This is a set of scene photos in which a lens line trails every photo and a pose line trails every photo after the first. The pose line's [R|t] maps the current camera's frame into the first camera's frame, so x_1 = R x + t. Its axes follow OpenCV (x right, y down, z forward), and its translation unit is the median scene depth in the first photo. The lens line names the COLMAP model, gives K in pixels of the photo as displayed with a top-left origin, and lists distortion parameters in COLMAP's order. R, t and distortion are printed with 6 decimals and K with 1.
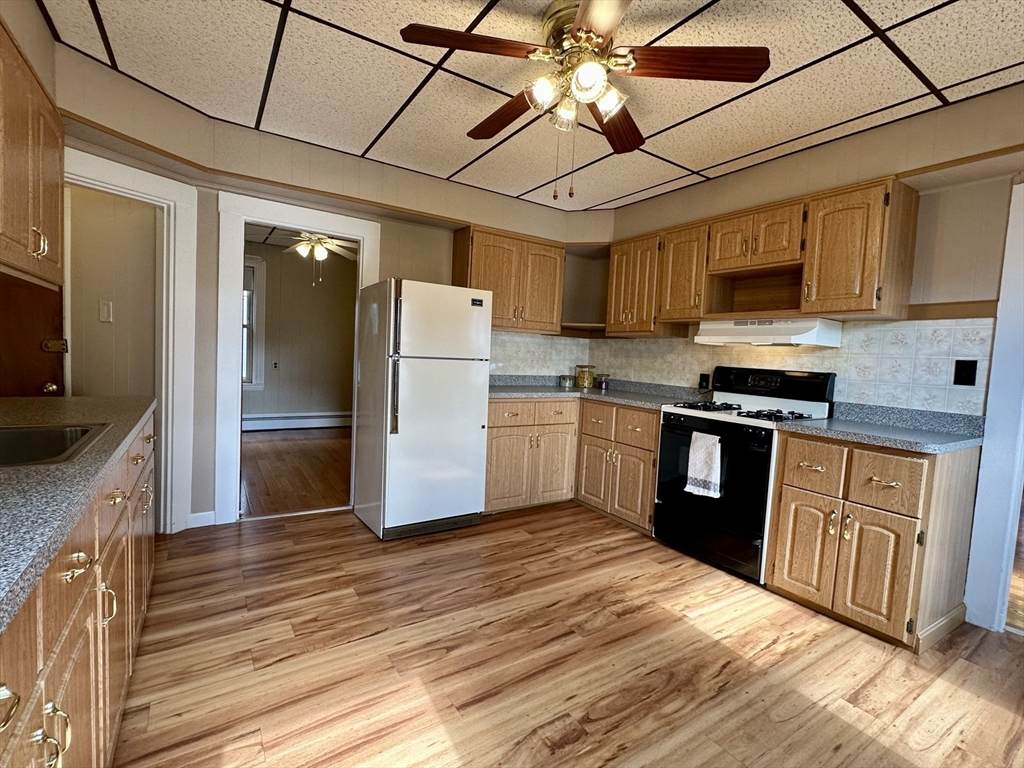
lens RADIAL K [[477.6, 0, 510.1], [0, 477.6, 384.5], [0, 0, 1]] dist [-0.003702, 0.000675]
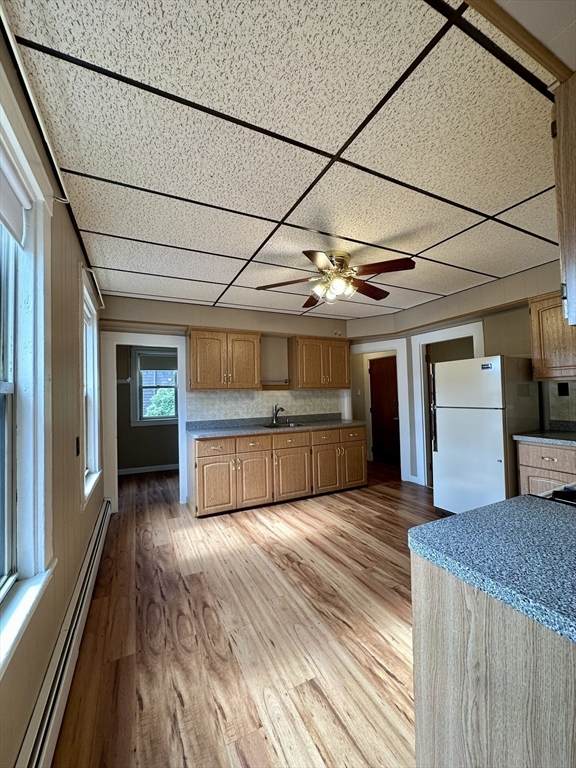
lens RADIAL K [[306.5, 0, 287.4], [0, 306.5, 383.7], [0, 0, 1]] dist [-0.003828, 0.000766]
pose [[-0.119756, -0.079655, -0.989603, 0.978513], [-0.045792, 0.996159, -0.074641, -0.035283], [0.991747, 0.036377, -0.122944, 0.620046]]
